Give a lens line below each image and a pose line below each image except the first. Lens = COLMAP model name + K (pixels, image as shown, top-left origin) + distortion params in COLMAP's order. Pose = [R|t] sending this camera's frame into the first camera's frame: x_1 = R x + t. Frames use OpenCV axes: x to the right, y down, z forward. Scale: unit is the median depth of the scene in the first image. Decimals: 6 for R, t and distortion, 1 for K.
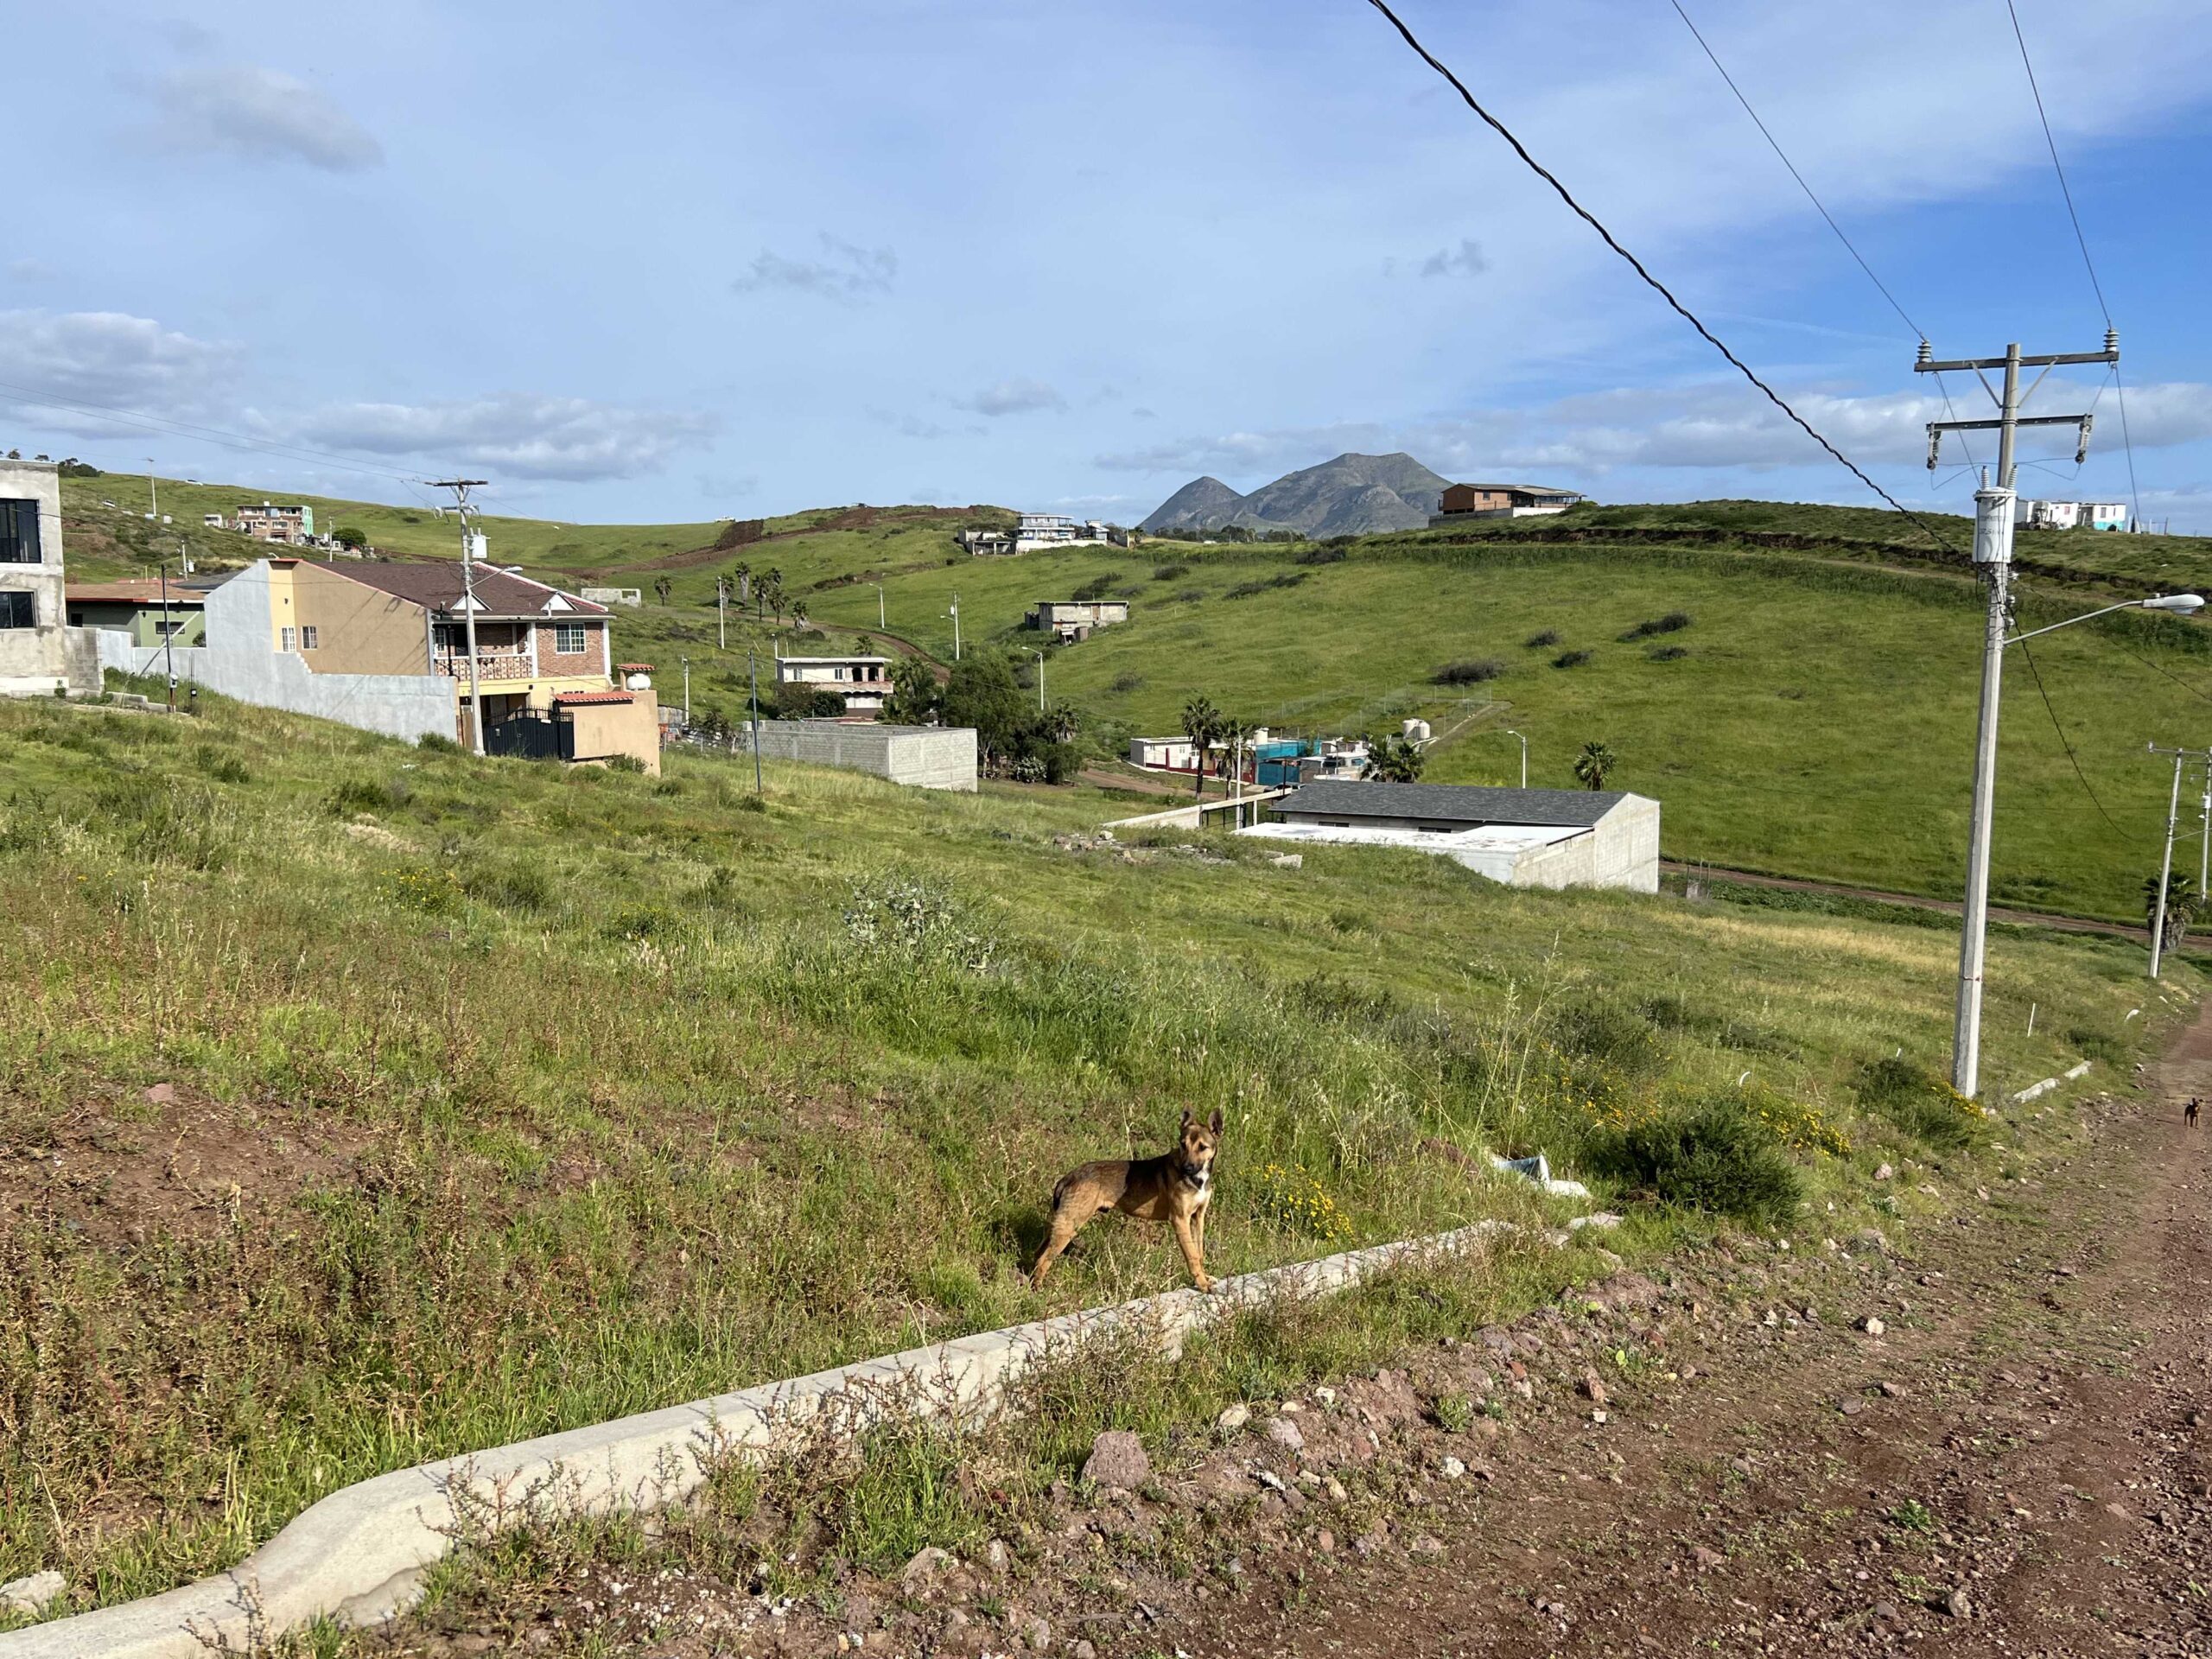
lens RADIAL K [[1846.1, 0, 1134.4], [0, 1846.1, 839.9], [0, 0, 1]] dist [0.124243, -0.247164]
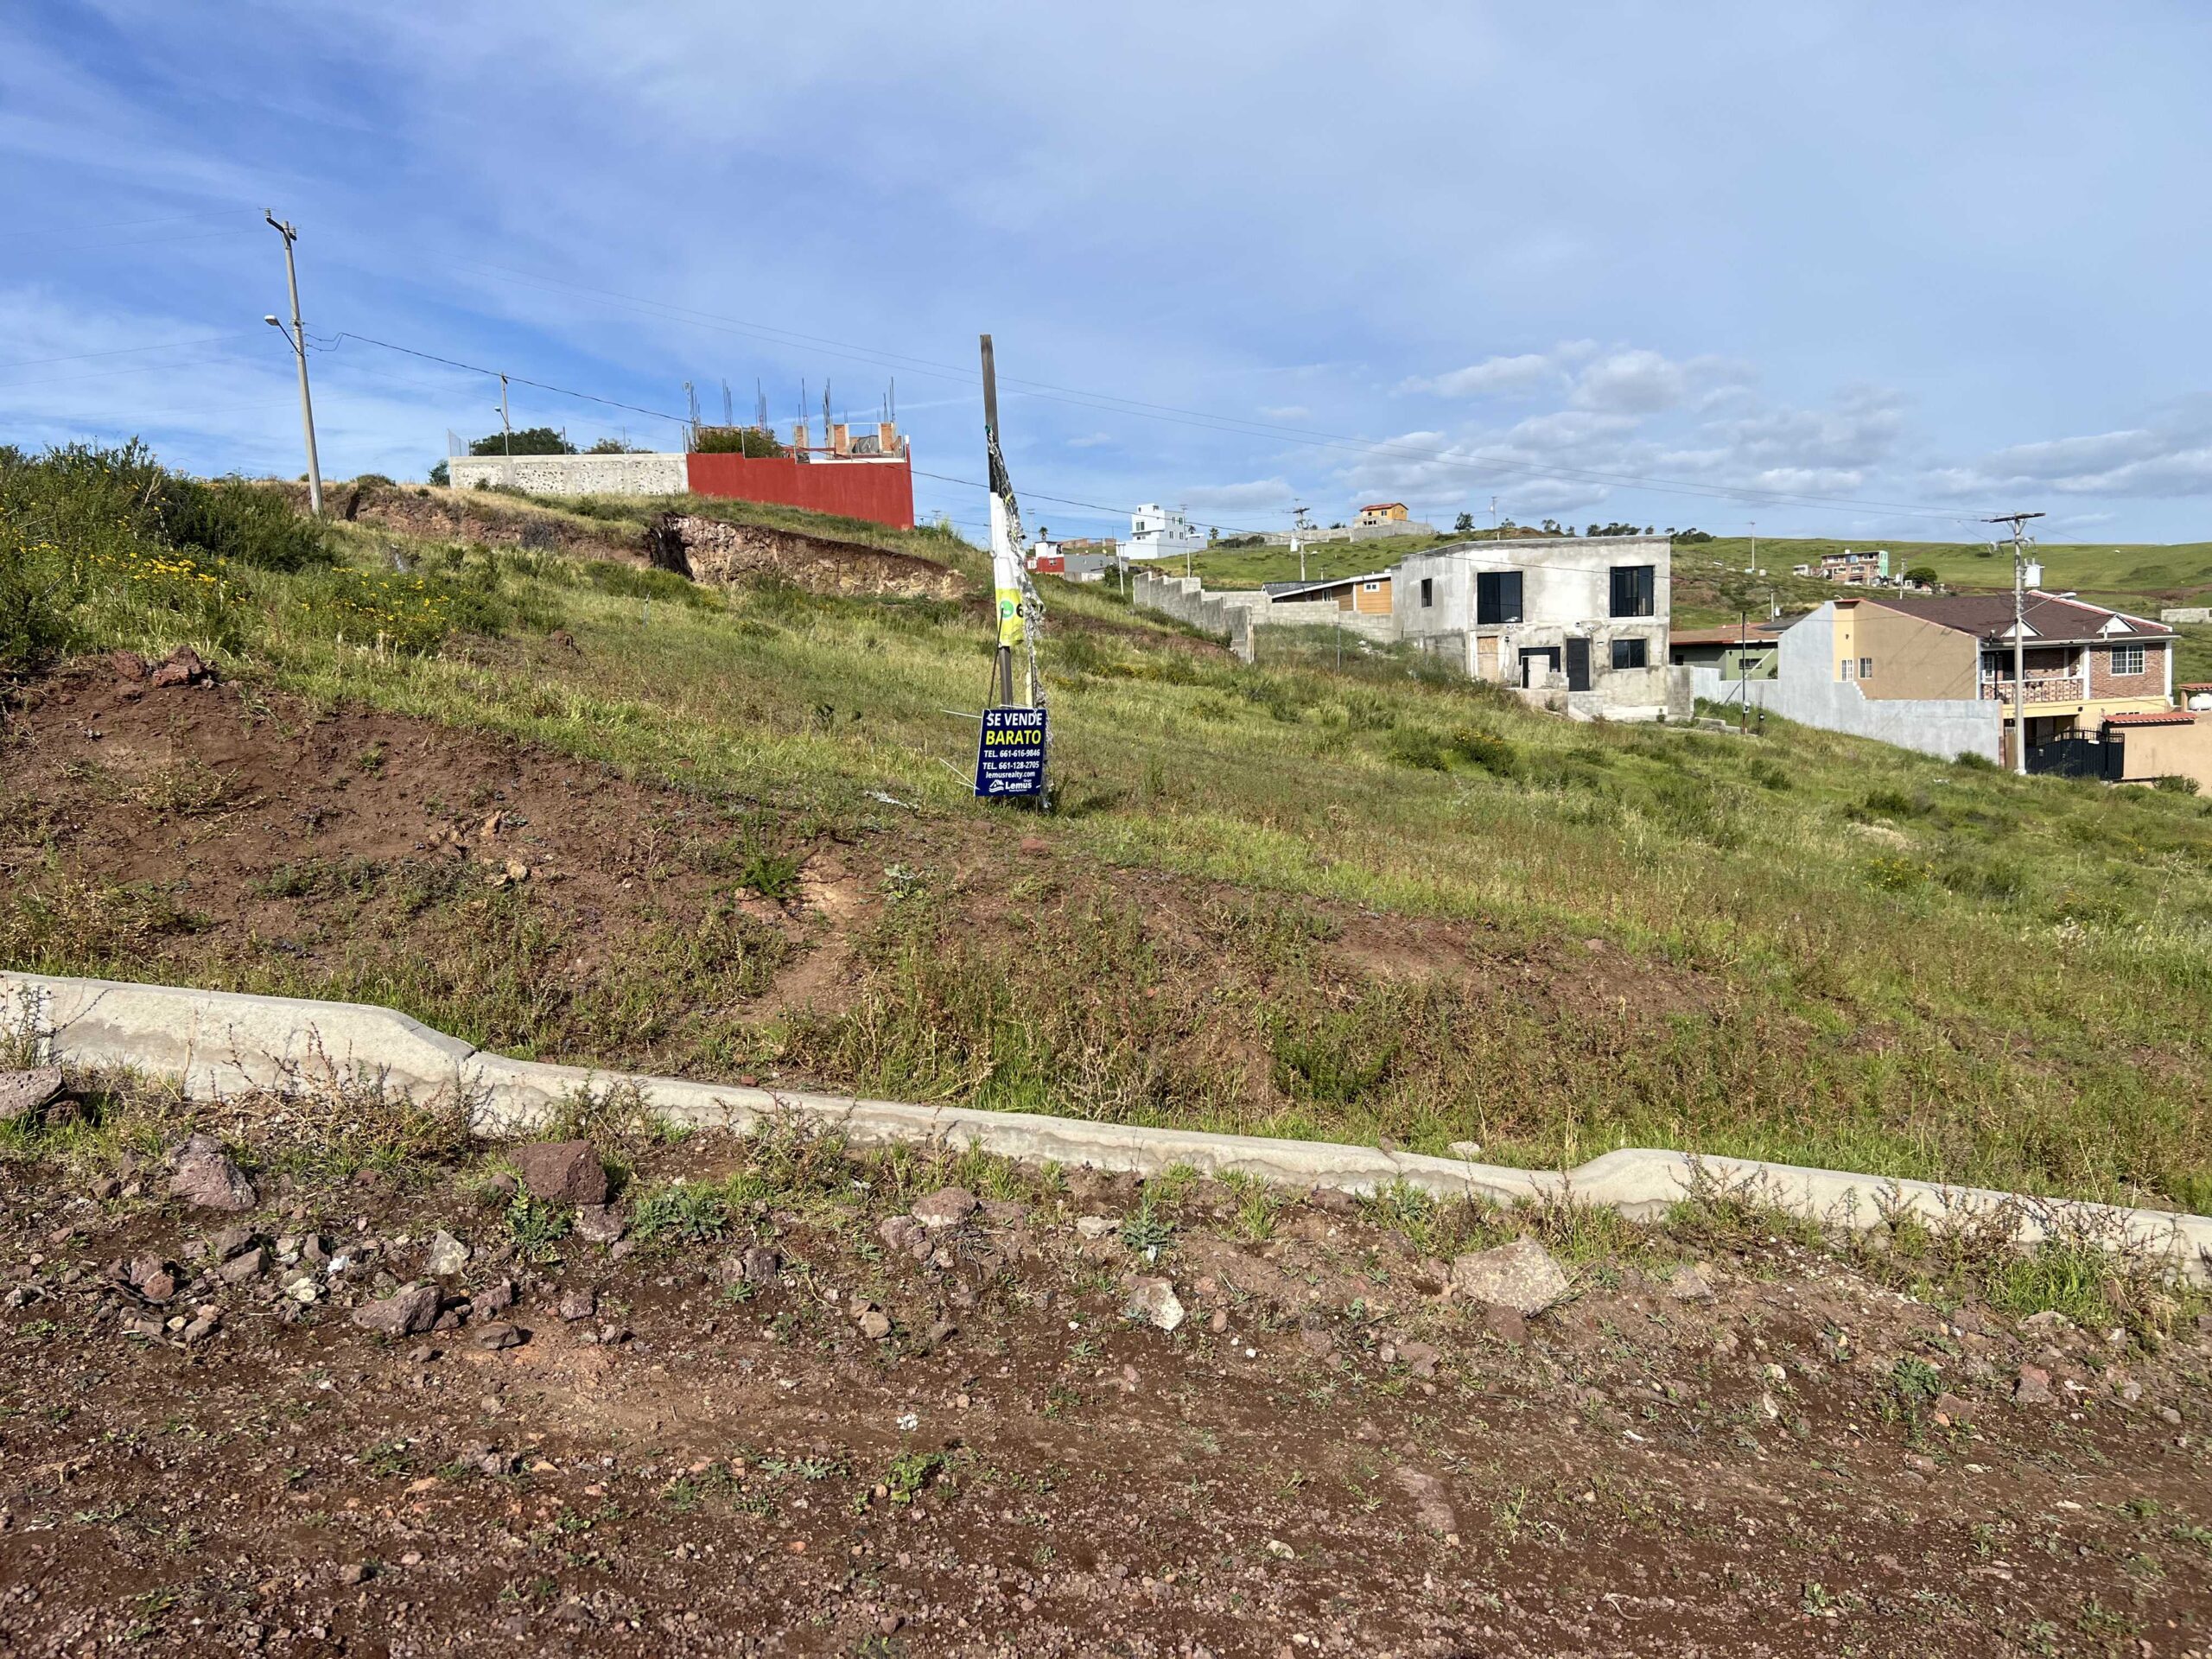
lens RADIAL K [[1664.5, 0, 1106.0], [0, 1664.5, 829.5], [0, 0, 1]] dist [0.120084, -0.166900]
pose [[0.663579, 0.042109, -0.746920, 0.009566], [-0.052532, 0.998573, 0.009626, 0.001627], [0.746260, 0.032850, 0.664844, -0.009301]]
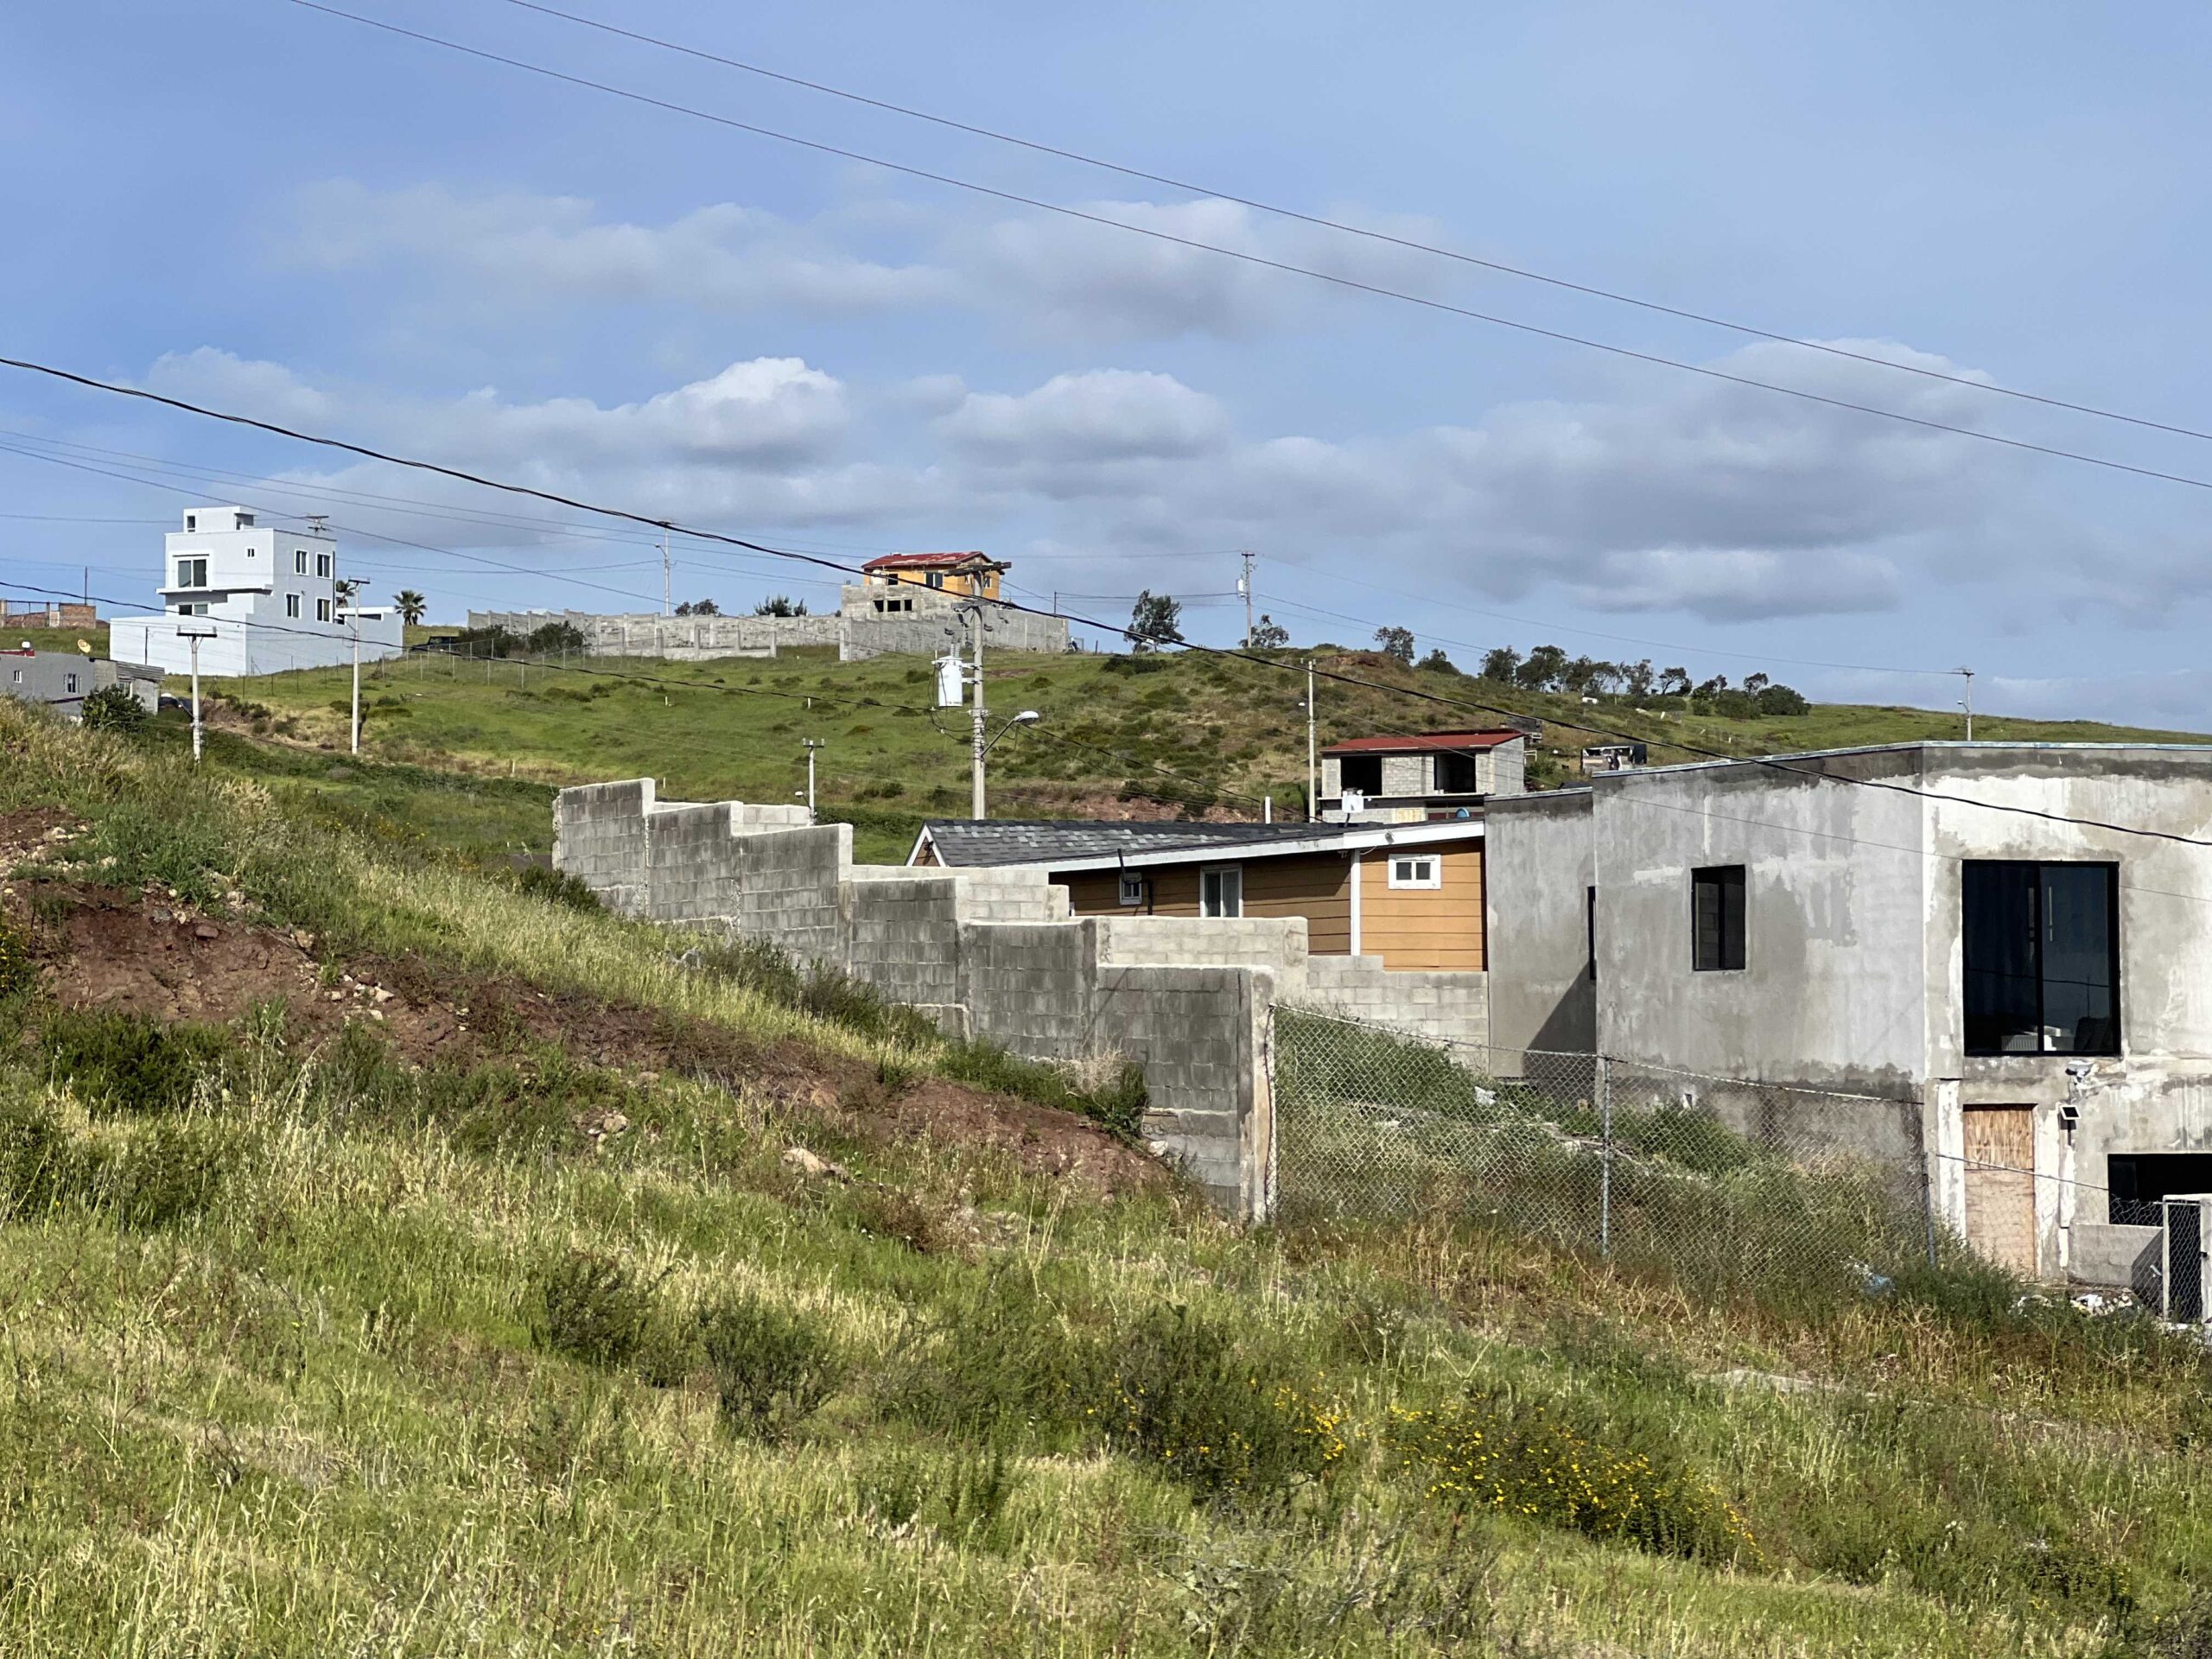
lens RADIAL K [[4976.7, 0, 1105.3], [0, 4976.7, 778.5], [0, 0, 1]] dist [-0.311188, 7.972852]
pose [[0.811234, -0.027295, -0.584084, -0.091926], [-0.071871, 0.986681, -0.145931, -0.015770], [0.580288, 0.160363, 0.798467, 0.041337]]
